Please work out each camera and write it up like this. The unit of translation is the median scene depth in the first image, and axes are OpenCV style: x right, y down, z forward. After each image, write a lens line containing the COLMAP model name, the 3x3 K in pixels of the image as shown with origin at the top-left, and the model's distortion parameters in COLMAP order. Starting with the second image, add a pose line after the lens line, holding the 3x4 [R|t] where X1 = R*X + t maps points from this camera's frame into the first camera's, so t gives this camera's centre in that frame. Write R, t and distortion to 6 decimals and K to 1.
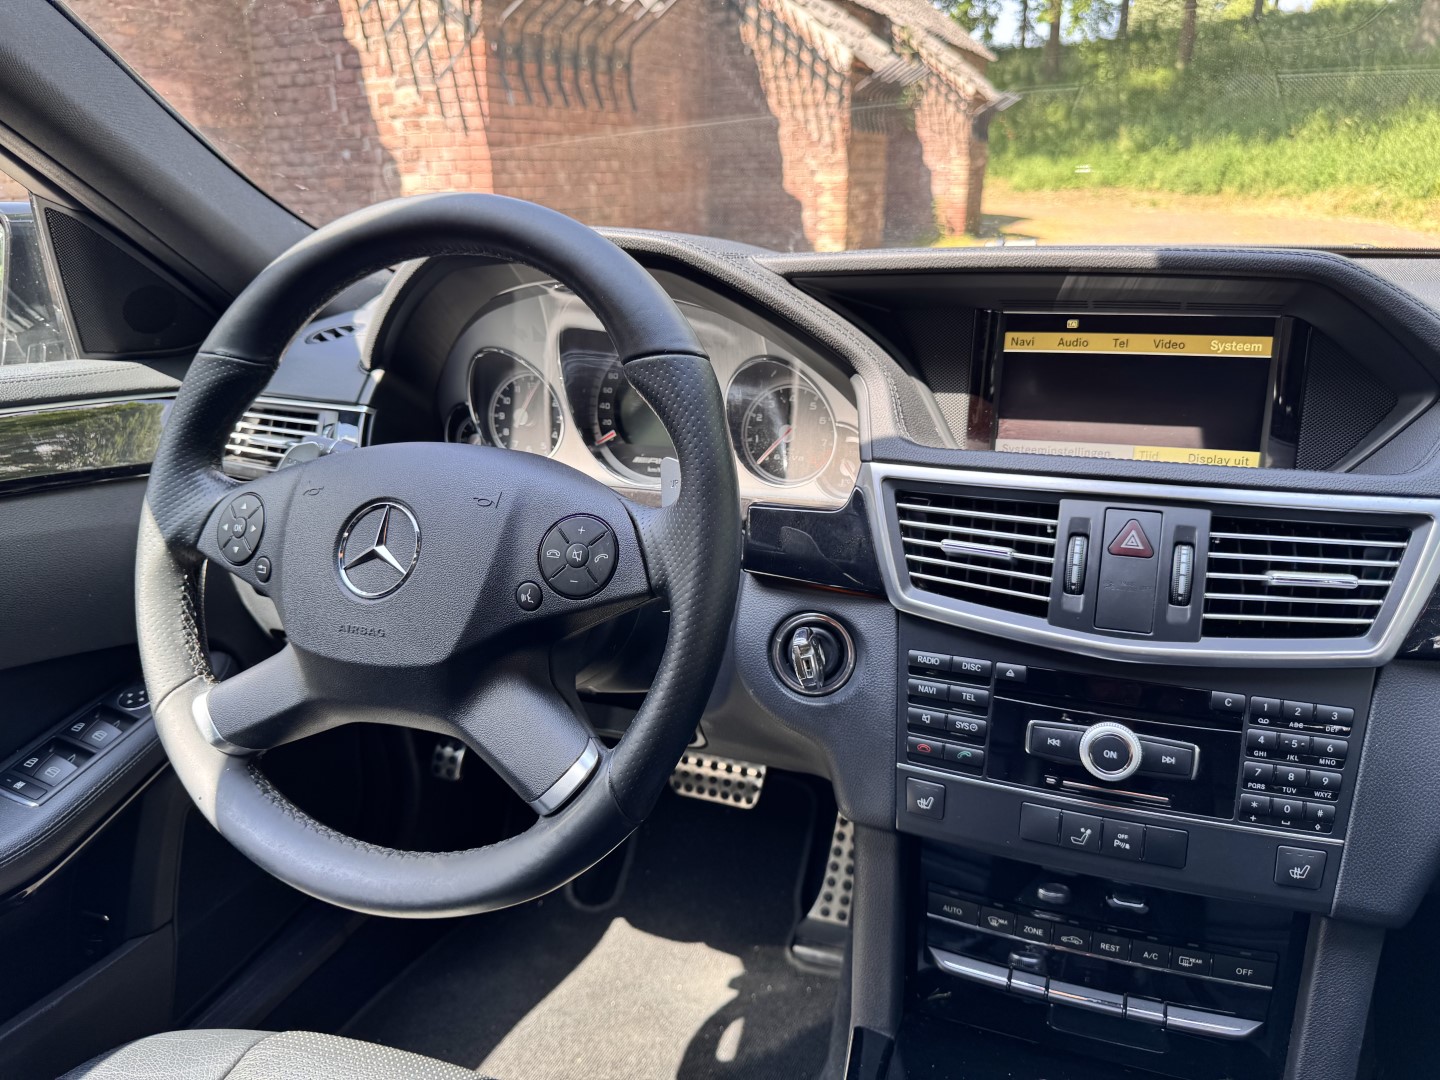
lens RADIAL K [[1014.3, 0, 710.7], [0, 1014.3, 545.5], [0, 0, 1]] dist [0.034745, -0.042567]
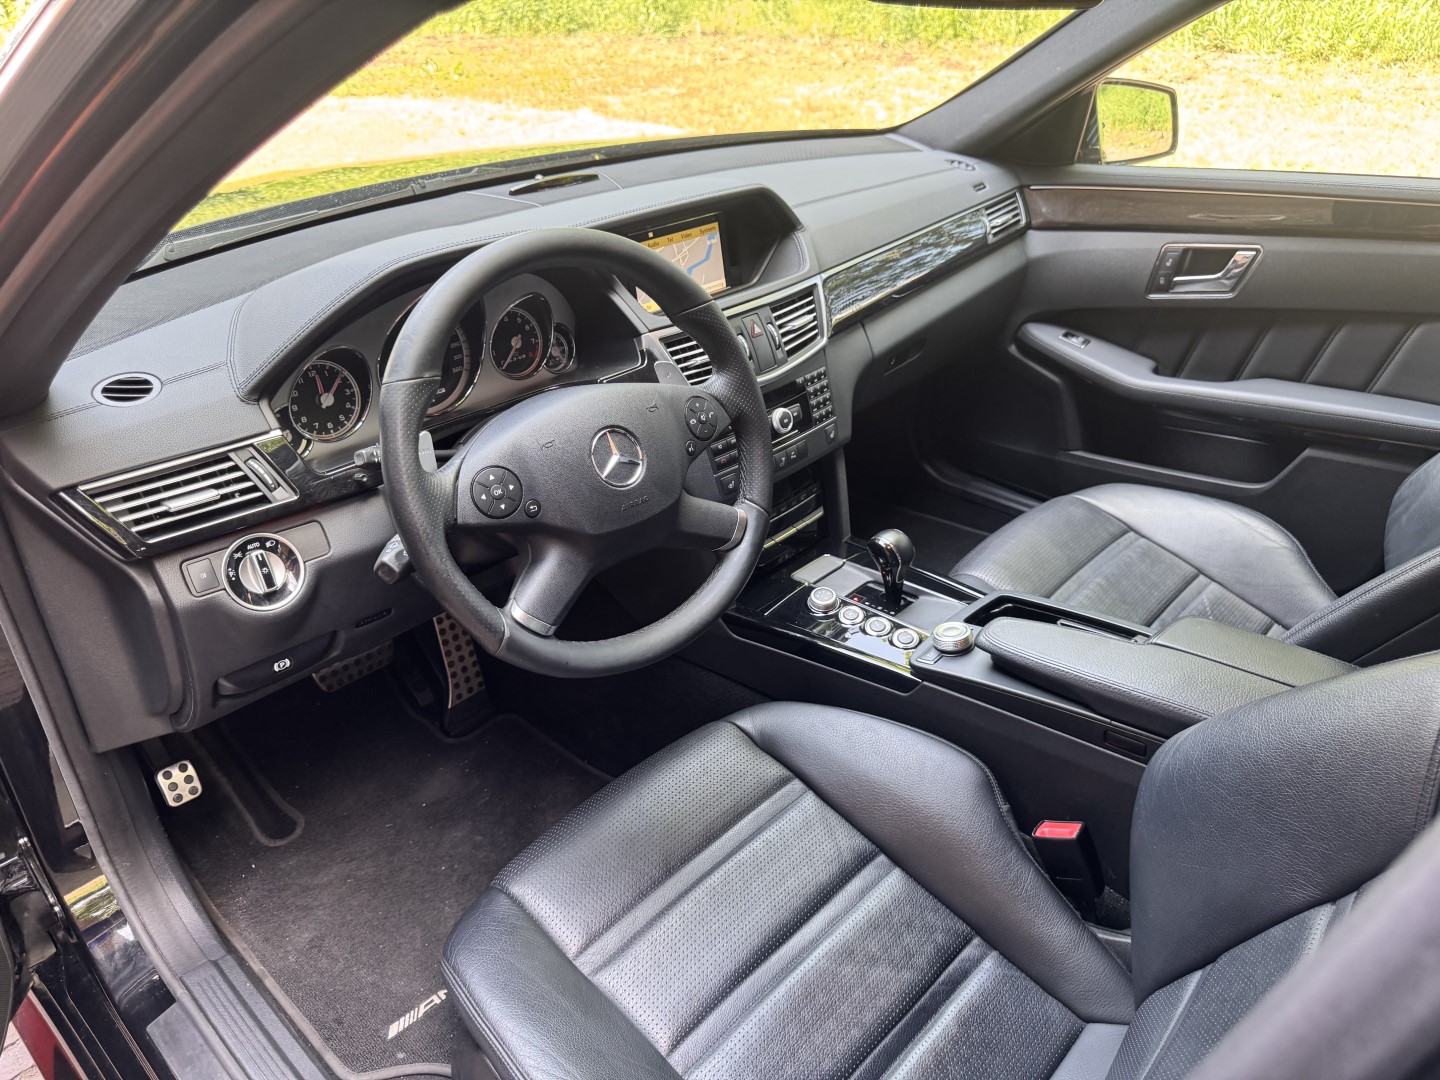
lens RADIAL K [[1014.3, 0, 721.2], [0, 1014.3, 547.9], [0, 0, 1]] dist [0.034745, -0.042567]
pose [[0.373349, -0.448693, 0.811964, -1.554952], [0.309102, 0.885406, 0.347149, -0.358738], [-0.874681, 0.121372, 0.469257, 0.088494]]
